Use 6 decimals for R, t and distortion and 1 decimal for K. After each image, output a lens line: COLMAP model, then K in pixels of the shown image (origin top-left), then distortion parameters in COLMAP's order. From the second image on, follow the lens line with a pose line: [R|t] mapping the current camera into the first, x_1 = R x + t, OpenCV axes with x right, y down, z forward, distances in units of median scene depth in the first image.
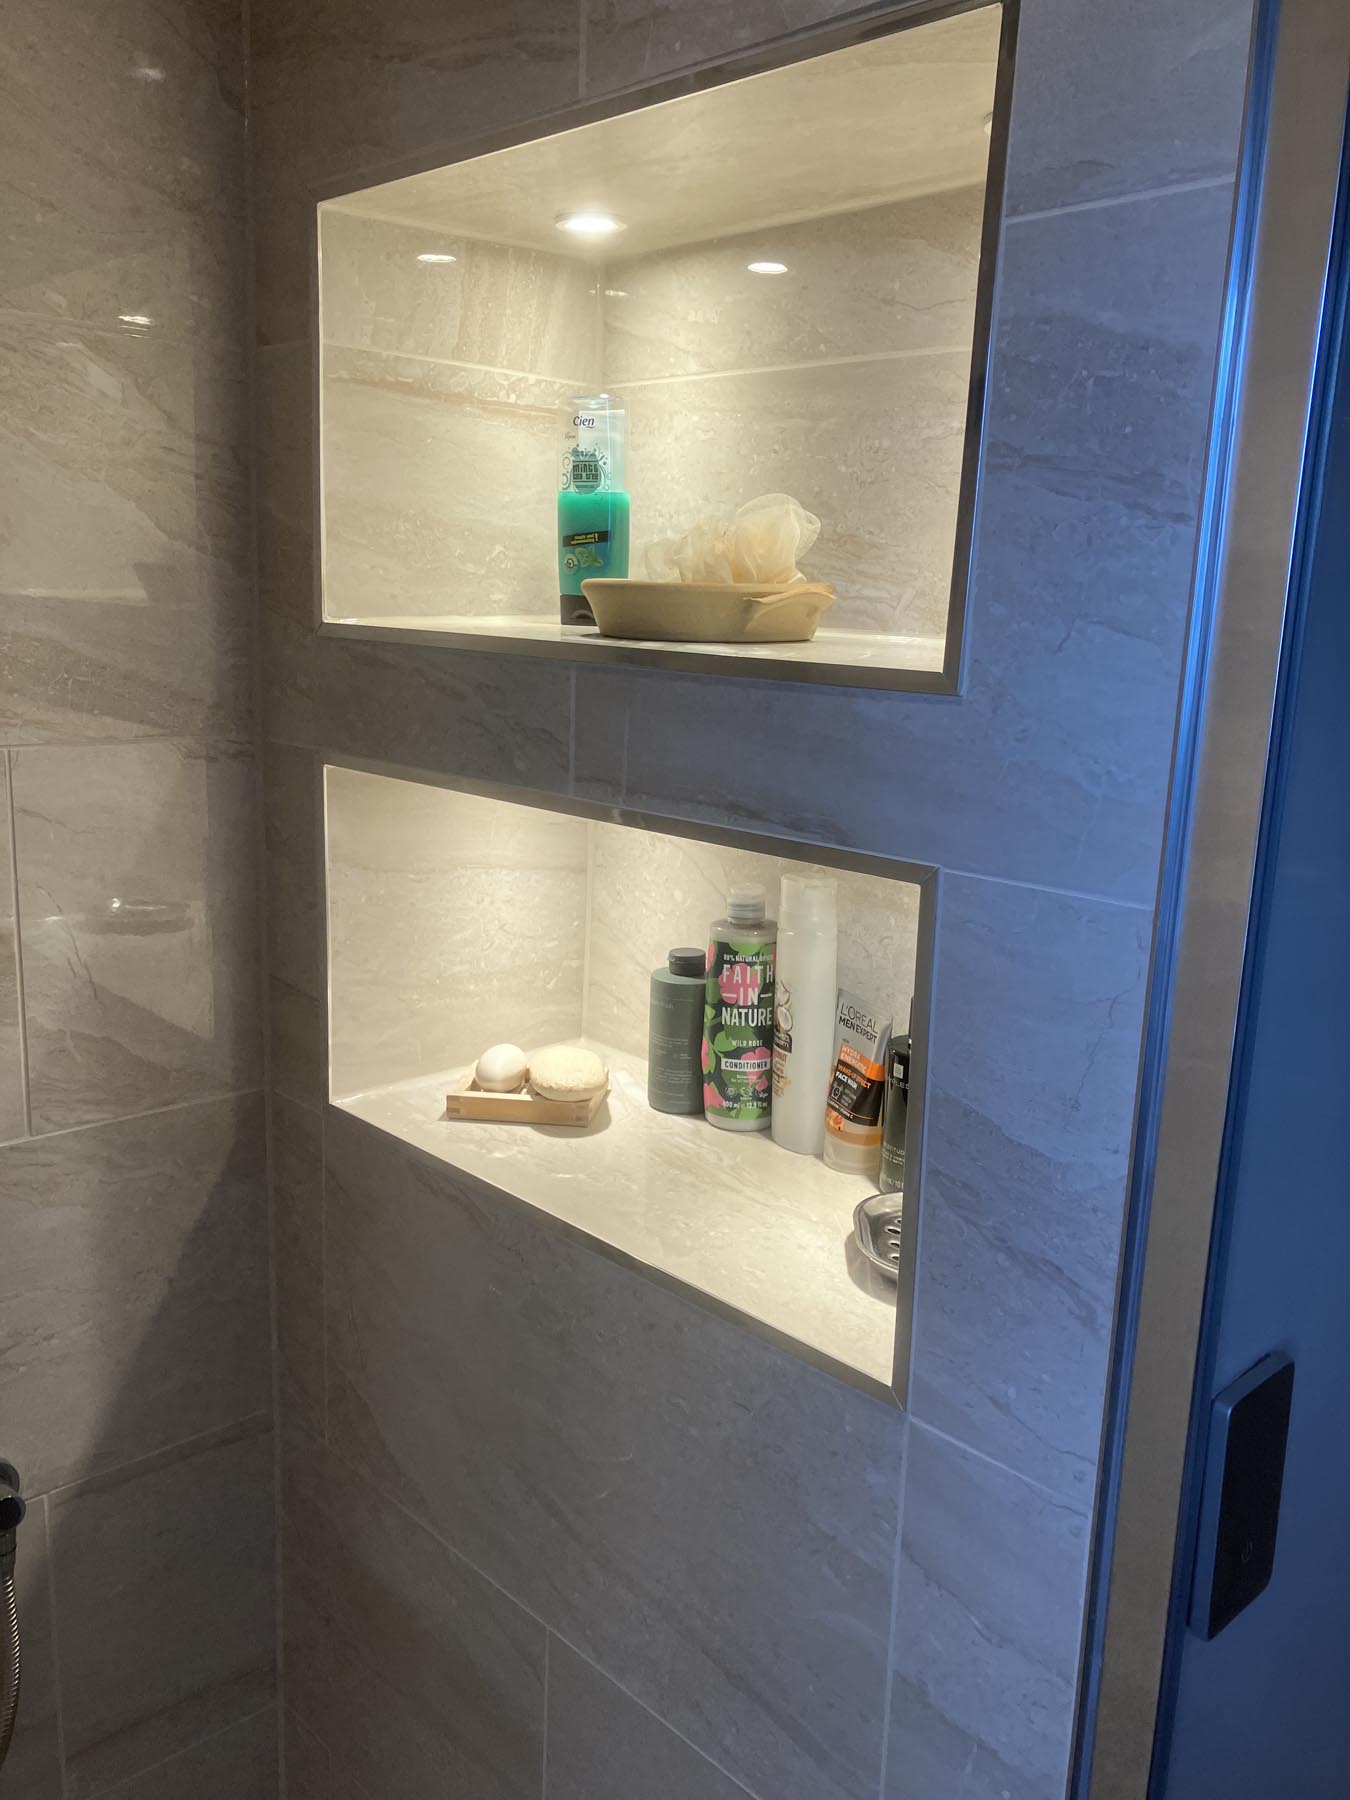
lens RADIAL K [[1462.3, 0, 675.0], [0, 1462.3, 900.0], [0, 0, 1]] dist [0.010395, -0.009094]
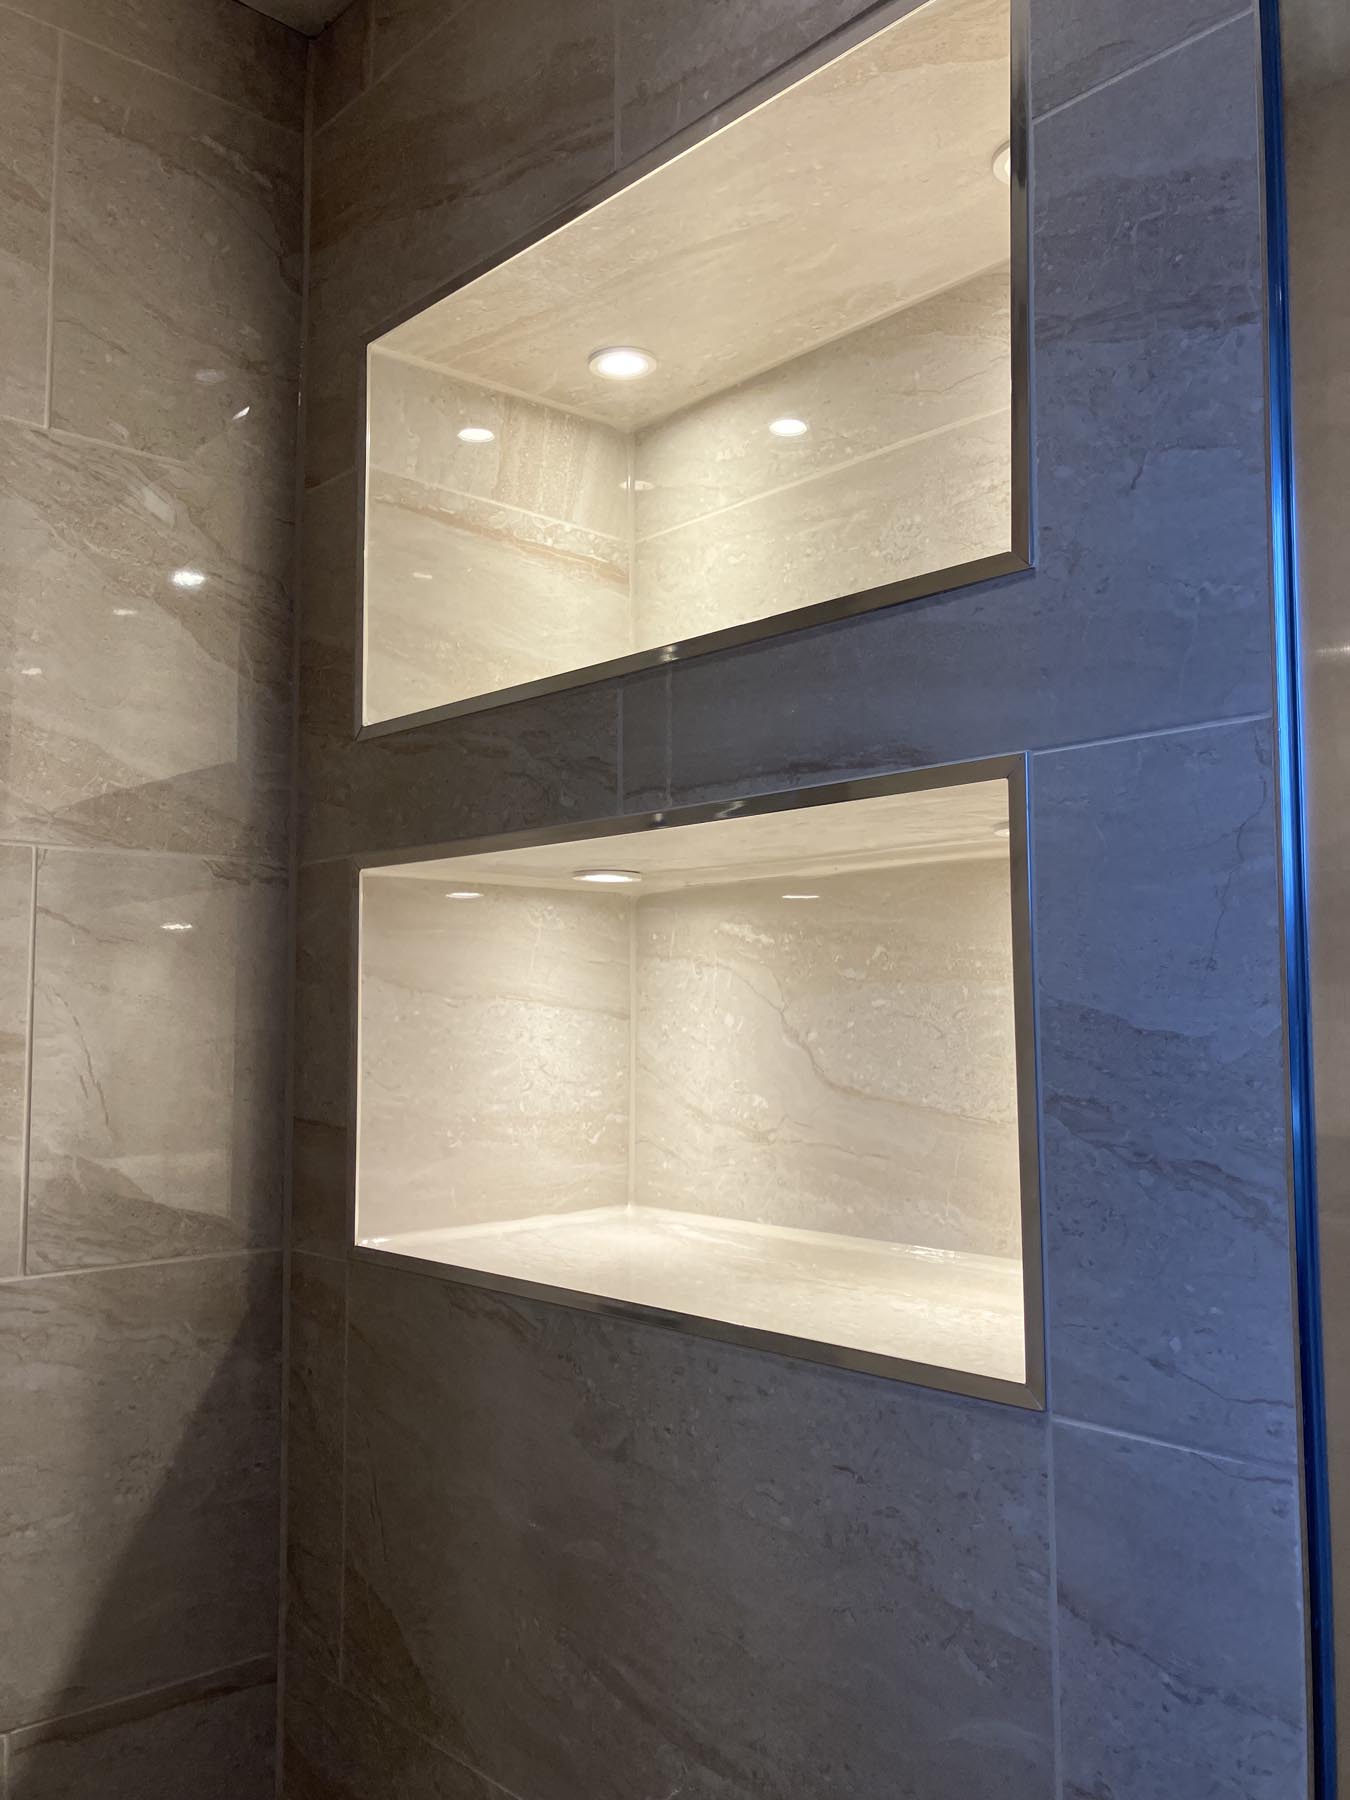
lens RADIAL K [[1462.3, 0, 675.0], [0, 1462.3, 900.0], [0, 0, 1]] dist [0.010395, -0.009094]
pose [[0.999253, -0.037709, -0.008454, -0.024328], [0.033935, 0.960872, -0.274906, 0.200937], [0.018489, 0.274414, 0.961434, 0.080192]]
